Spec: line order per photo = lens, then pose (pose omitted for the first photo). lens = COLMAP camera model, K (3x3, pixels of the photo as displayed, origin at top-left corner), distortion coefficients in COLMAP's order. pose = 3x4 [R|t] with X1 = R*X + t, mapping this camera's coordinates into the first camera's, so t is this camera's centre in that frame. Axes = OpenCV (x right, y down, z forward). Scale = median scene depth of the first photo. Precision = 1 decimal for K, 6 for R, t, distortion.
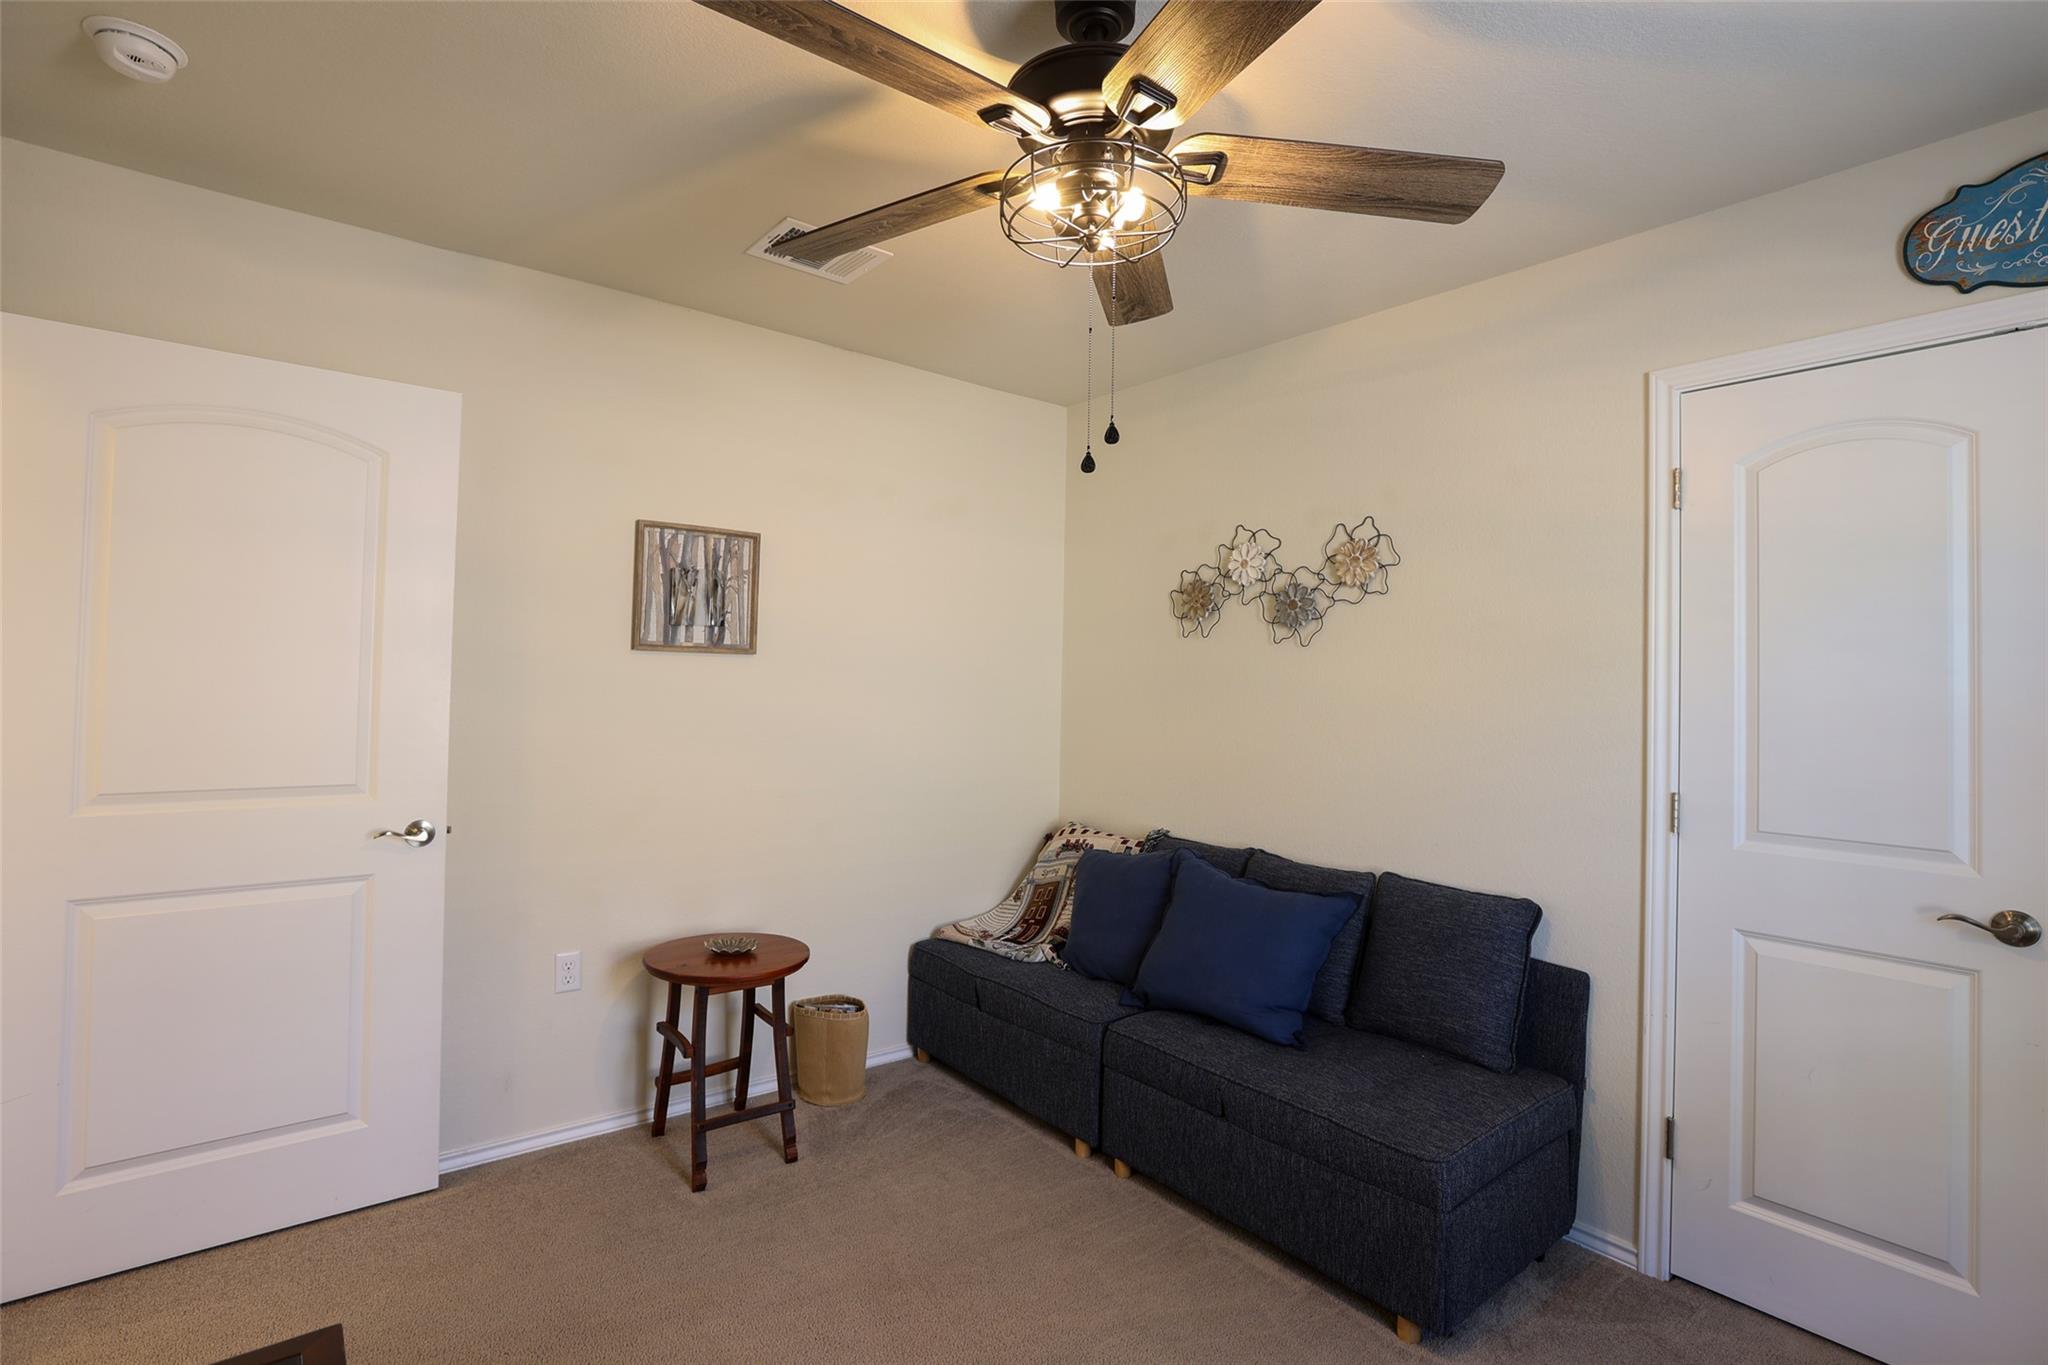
lens RADIAL K [[970.1, 0, 1017.7], [0, 970.1, 662.9], [0, 0, 1]] dist [-0.060047, 0.023284]
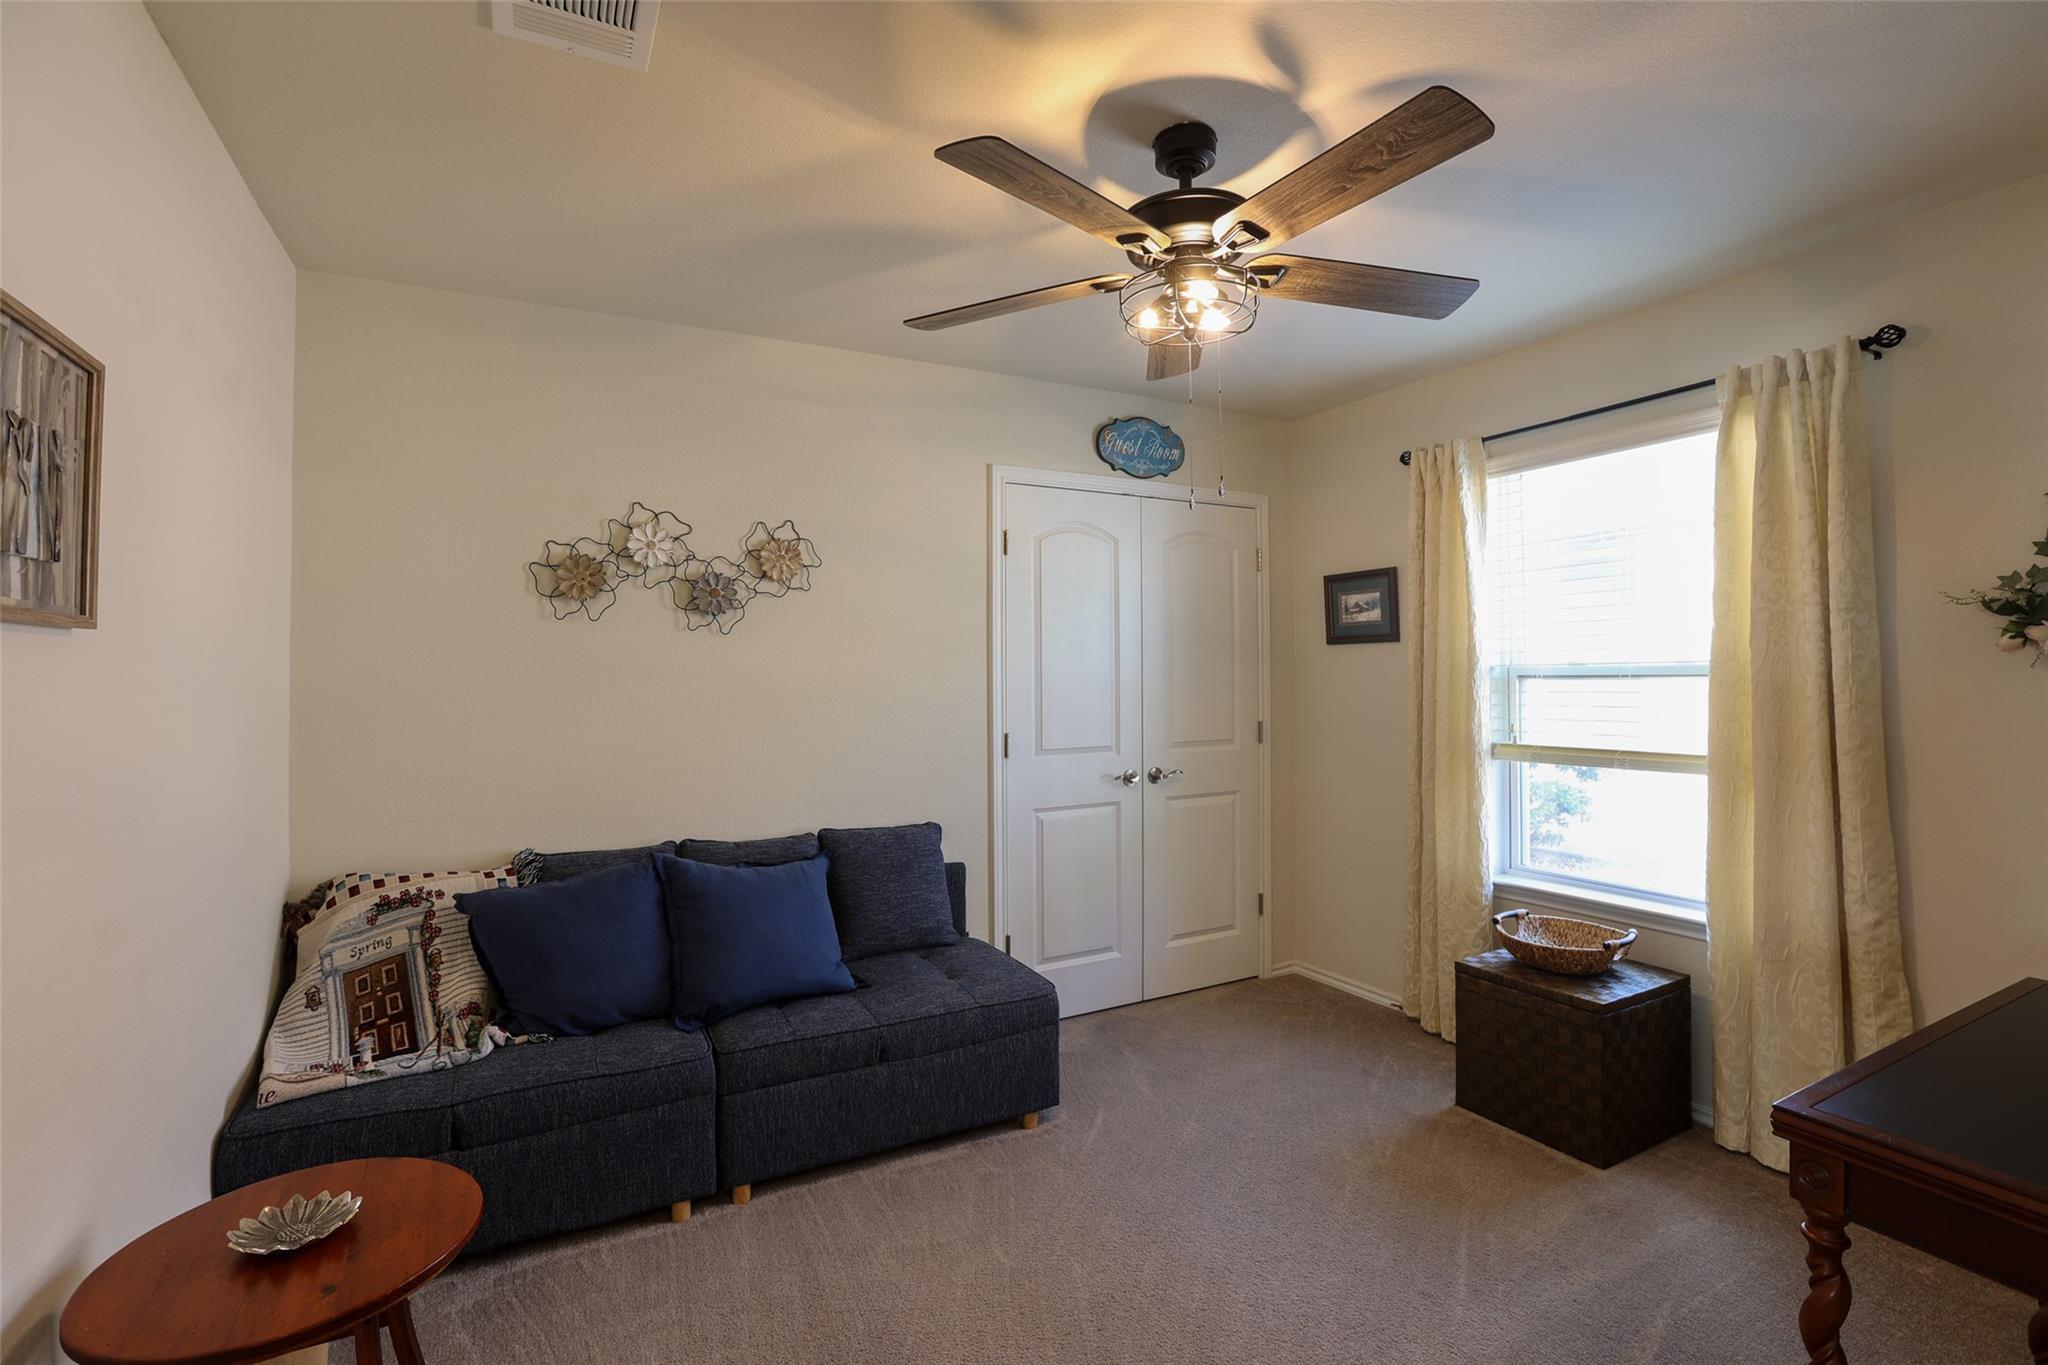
lens RADIAL K [[933.0, 0, 1015.4], [0, 933.0, 660.5], [0, 0, 1]] dist [-0.056642, 0.022609]
pose [[0.189382, -0.010625, 0.981846, -0.647311], [-0.008522, 0.999886, 0.012464, -0.003980], [-0.981866, -0.010727, 0.189270, 0.523760]]
